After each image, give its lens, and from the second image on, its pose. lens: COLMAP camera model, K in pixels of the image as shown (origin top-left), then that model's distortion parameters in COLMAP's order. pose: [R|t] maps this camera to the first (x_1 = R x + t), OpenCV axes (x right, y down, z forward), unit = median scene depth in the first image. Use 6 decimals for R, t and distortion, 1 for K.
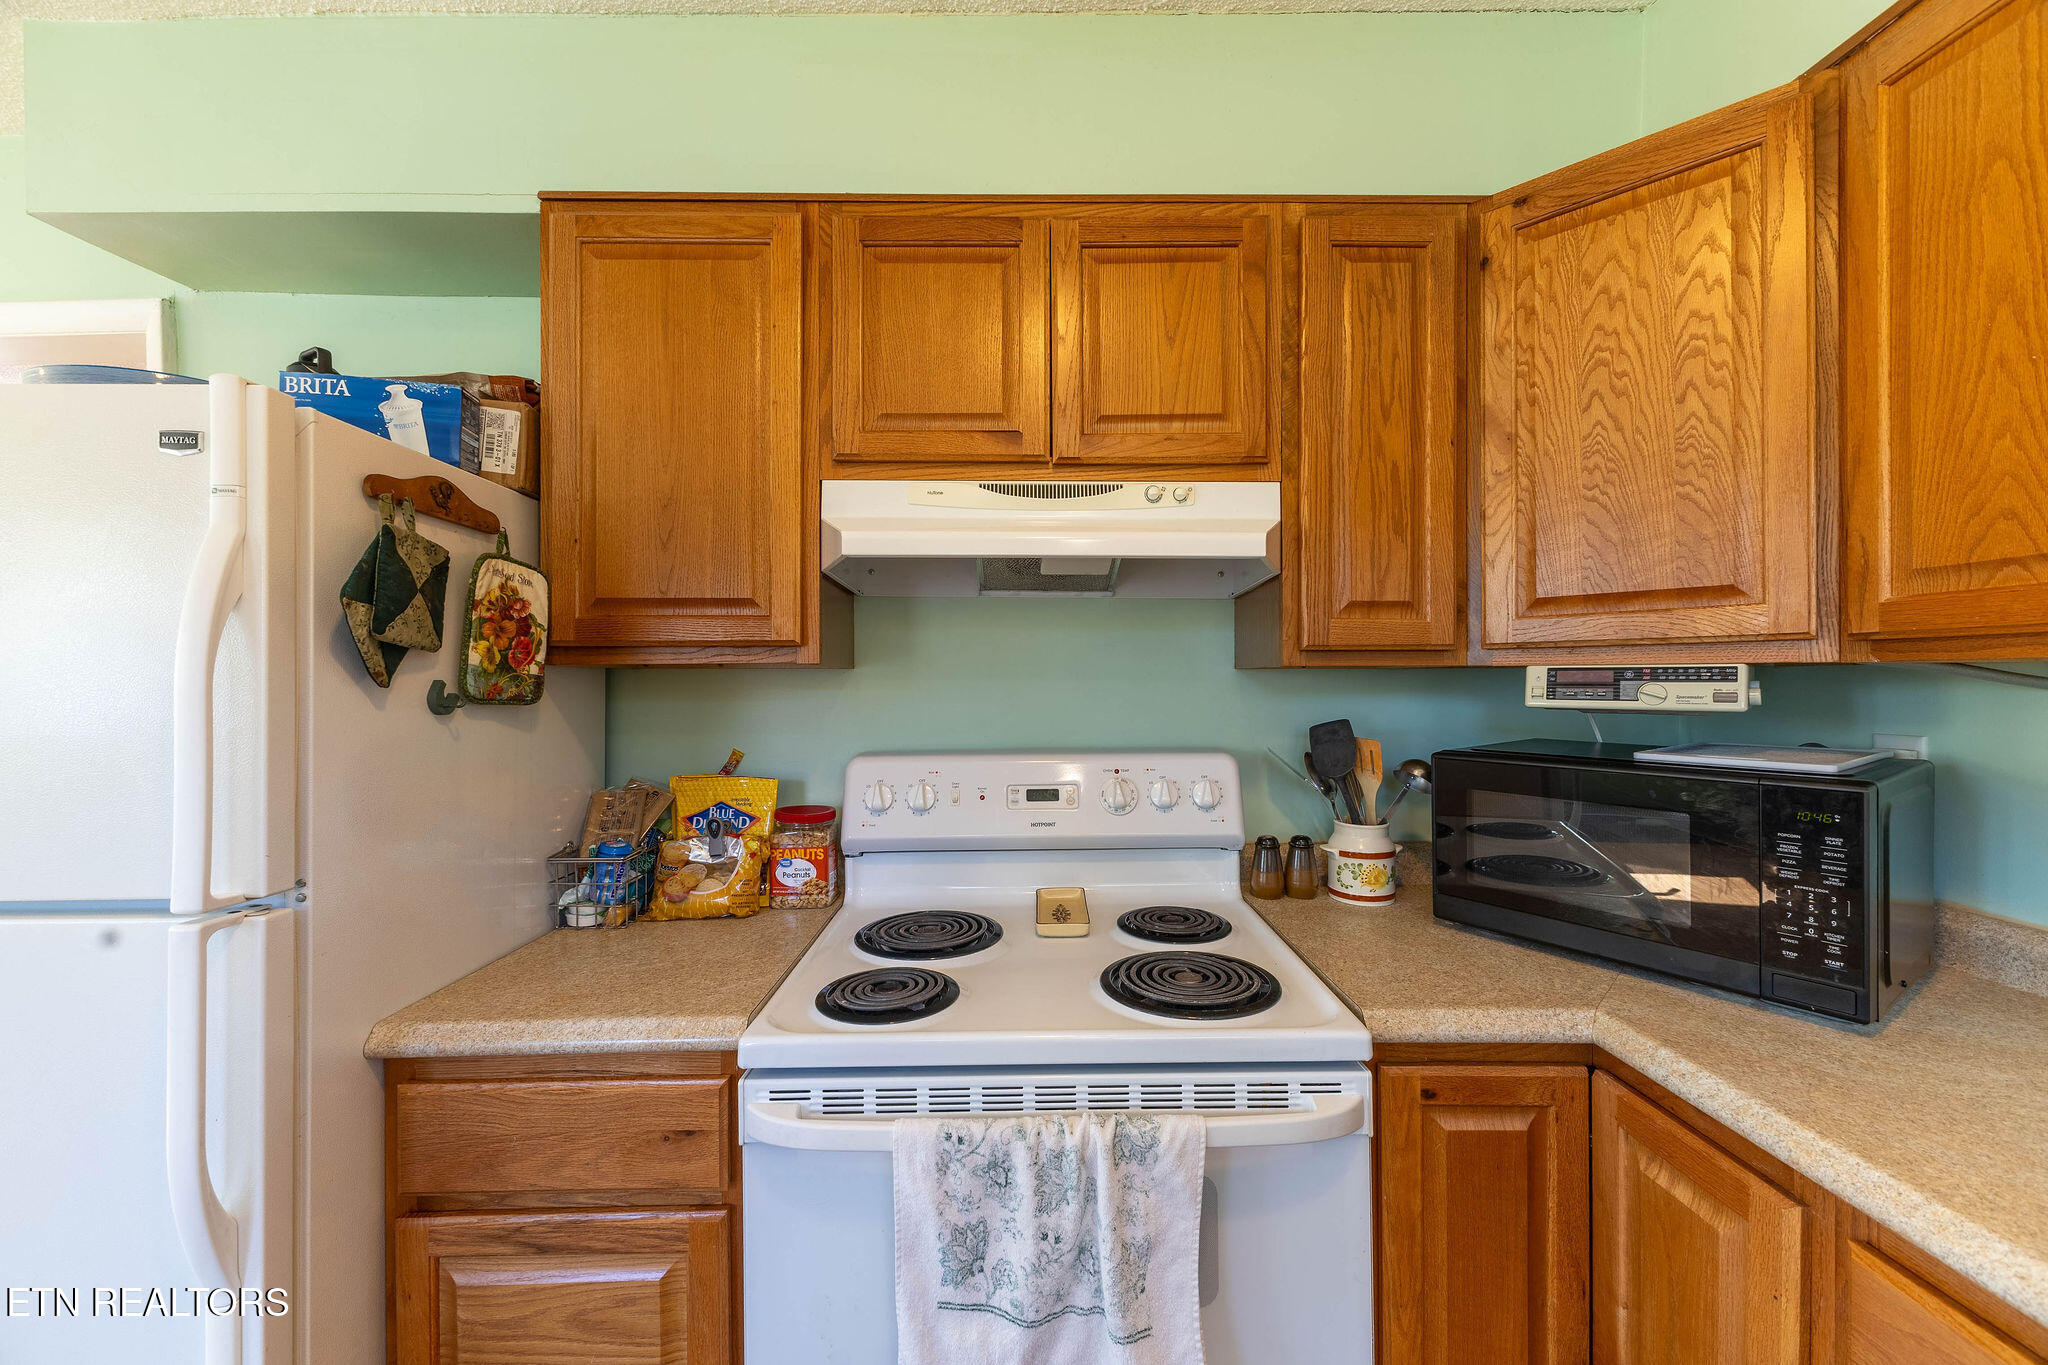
lens RADIAL K [[805.9, 0, 1029.0], [0, 805.9, 678.6], [0, 0, 1]] dist [0.005925, 0.000110]
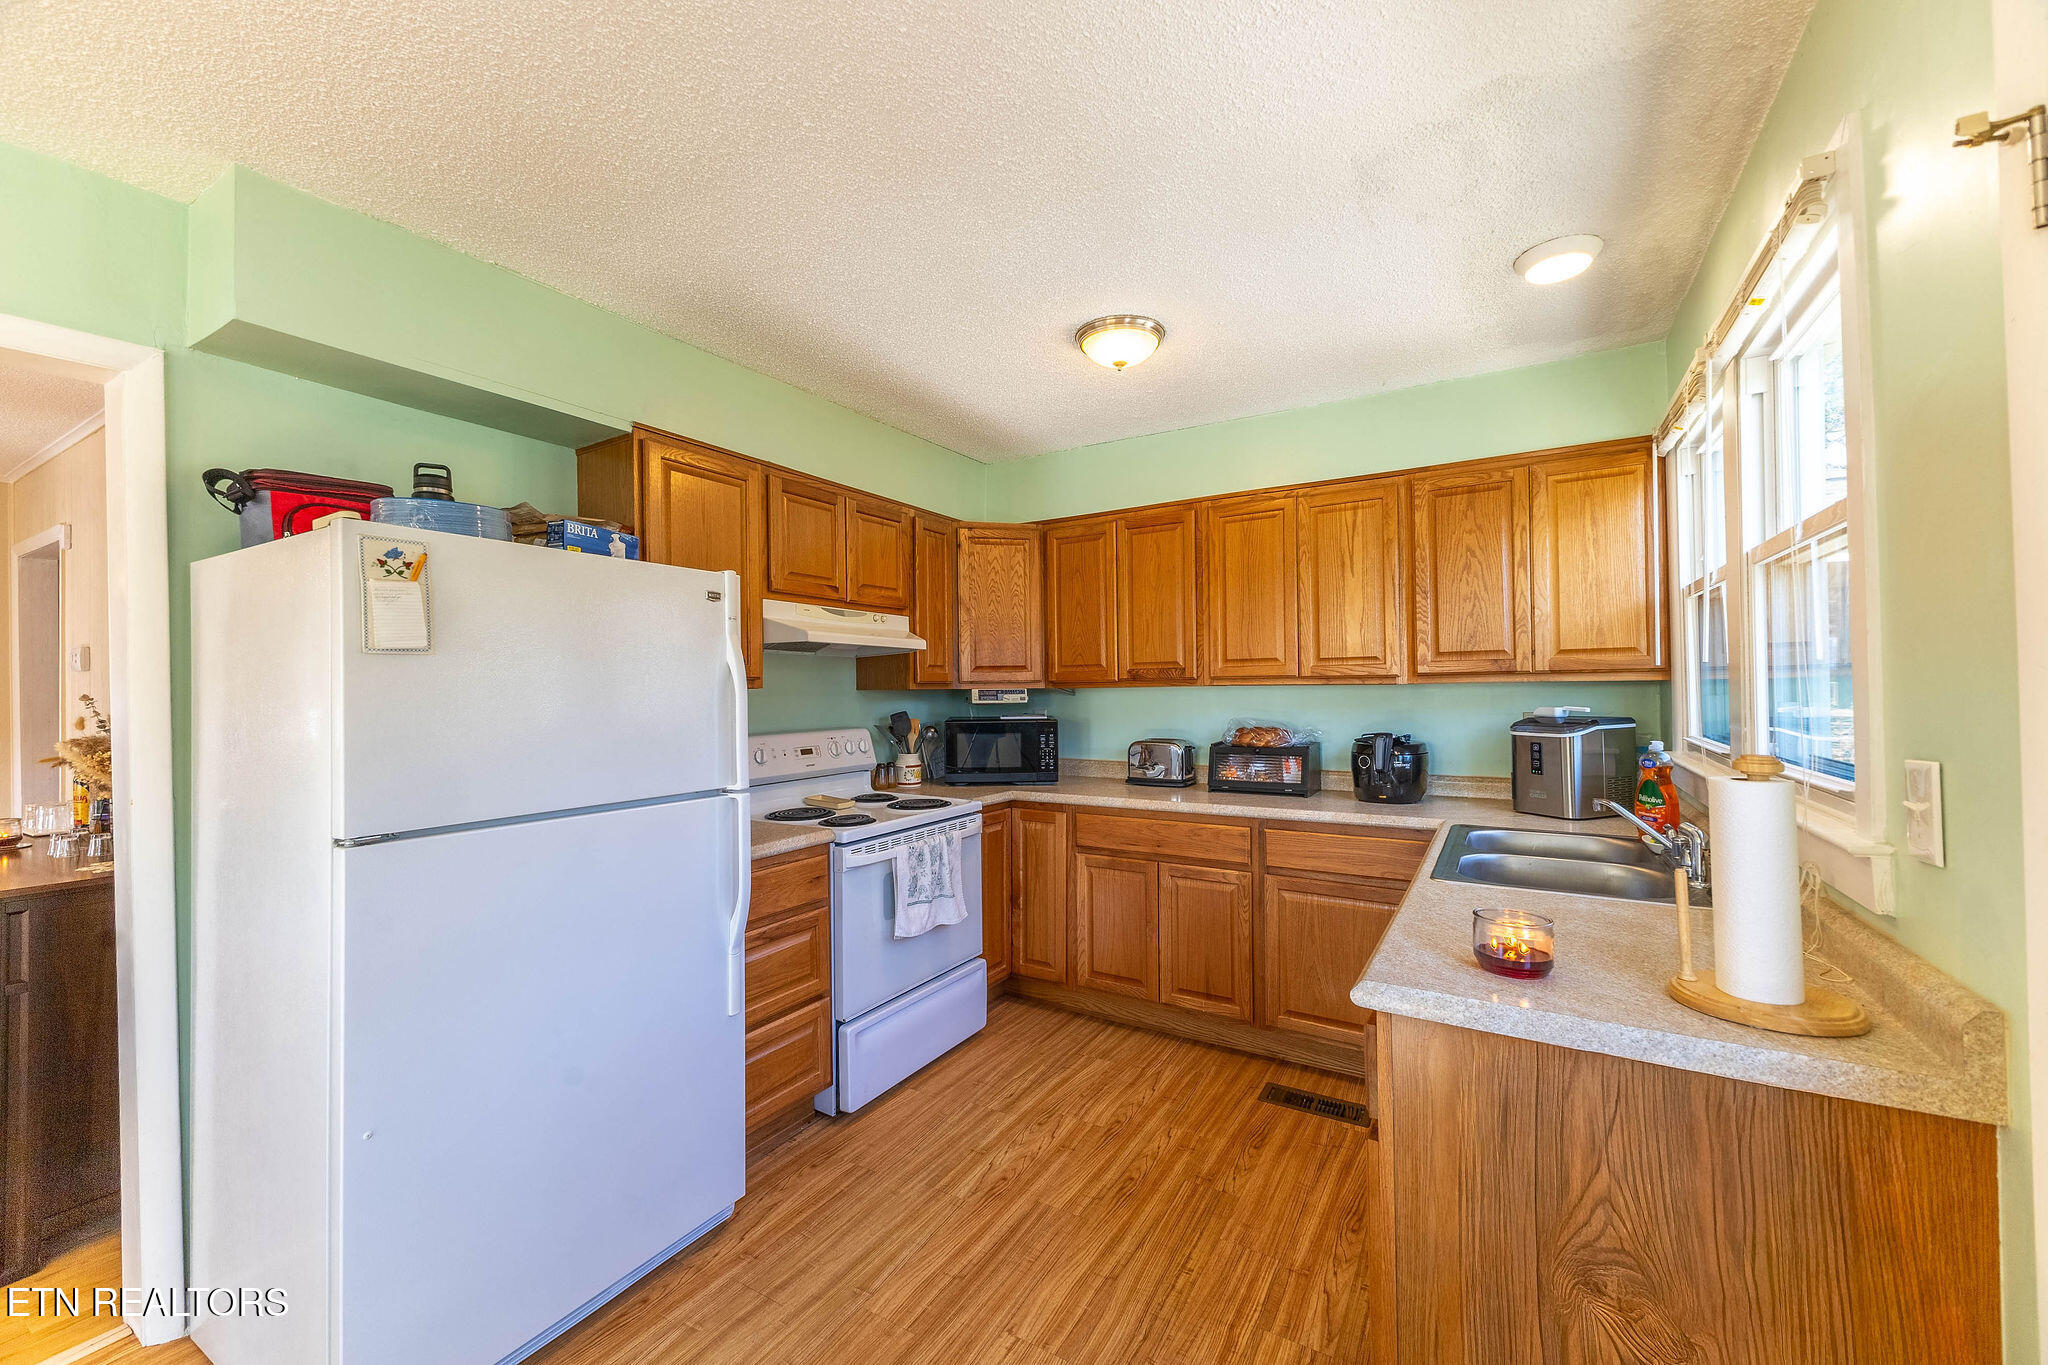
lens RADIAL K [[805.9, 0, 1023.2], [0, 805.9, 681.7], [0, 0, 1]] dist [0.005925, 0.000110]
pose [[0.529212, 0.006244, 0.848467, -1.826986], [0.008076, 0.999891, -0.012395, -0.005944], [-0.848451, 0.013412, 0.529104, -0.713920]]
